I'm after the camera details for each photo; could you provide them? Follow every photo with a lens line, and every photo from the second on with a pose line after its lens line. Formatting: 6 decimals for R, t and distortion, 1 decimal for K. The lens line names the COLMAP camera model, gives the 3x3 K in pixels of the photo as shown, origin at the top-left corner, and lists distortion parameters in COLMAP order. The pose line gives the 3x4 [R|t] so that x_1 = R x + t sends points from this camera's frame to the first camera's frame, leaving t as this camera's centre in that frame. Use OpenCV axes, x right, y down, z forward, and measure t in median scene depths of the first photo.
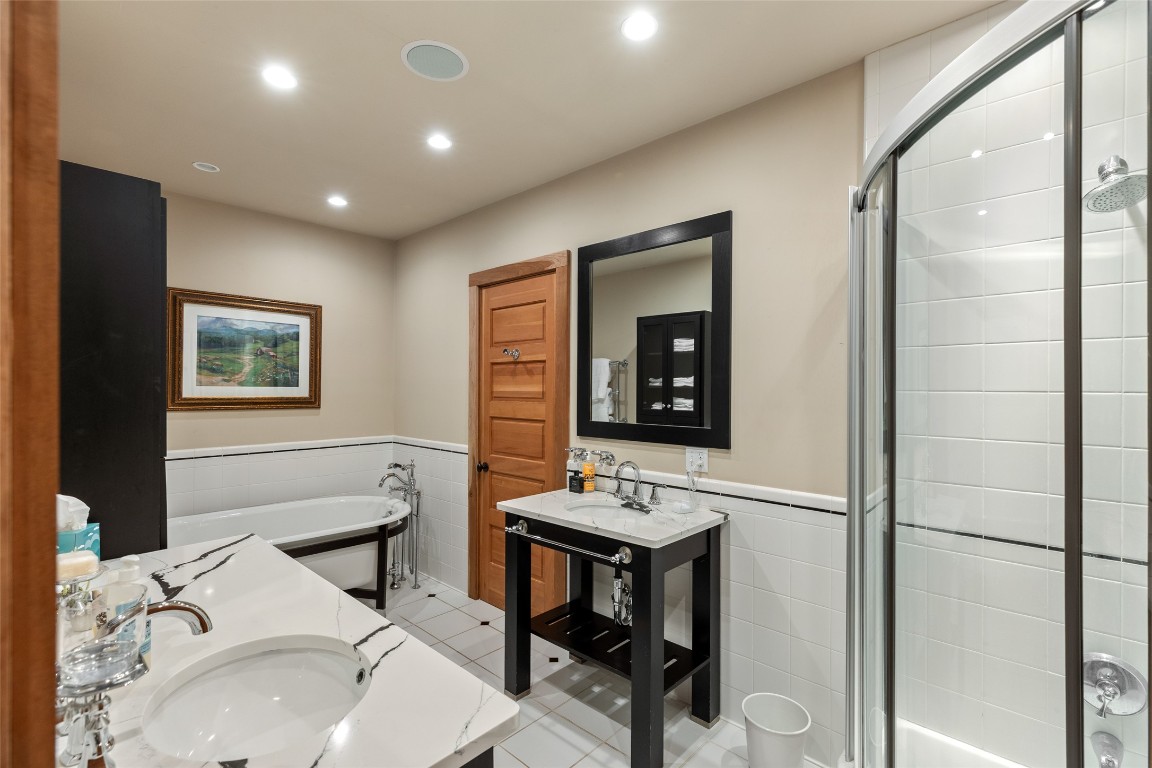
lens RADIAL K [[521.0, 0, 579.4], [0, 521.0, 385.9], [0, 0, 1]] dist [0.002334, 0.002484]
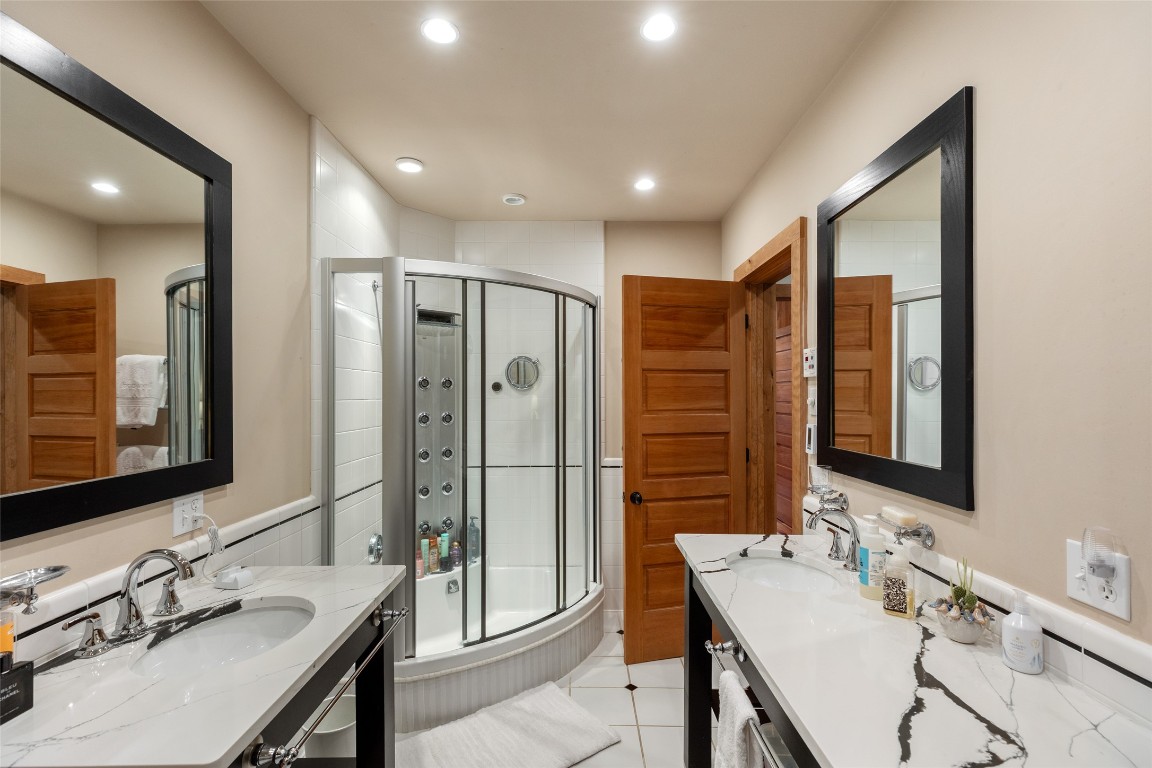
lens RADIAL K [[521.0, 0, 577.2], [0, 521.0, 389.9], [0, 0, 1]] dist [0.002334, 0.002484]
pose [[-0.683650, 0.000432, 0.729810, -0.915737], [-0.003598, 0.999986, -0.003962, -0.014753], [-0.729801, -0.005335, -0.683639, 1.752502]]
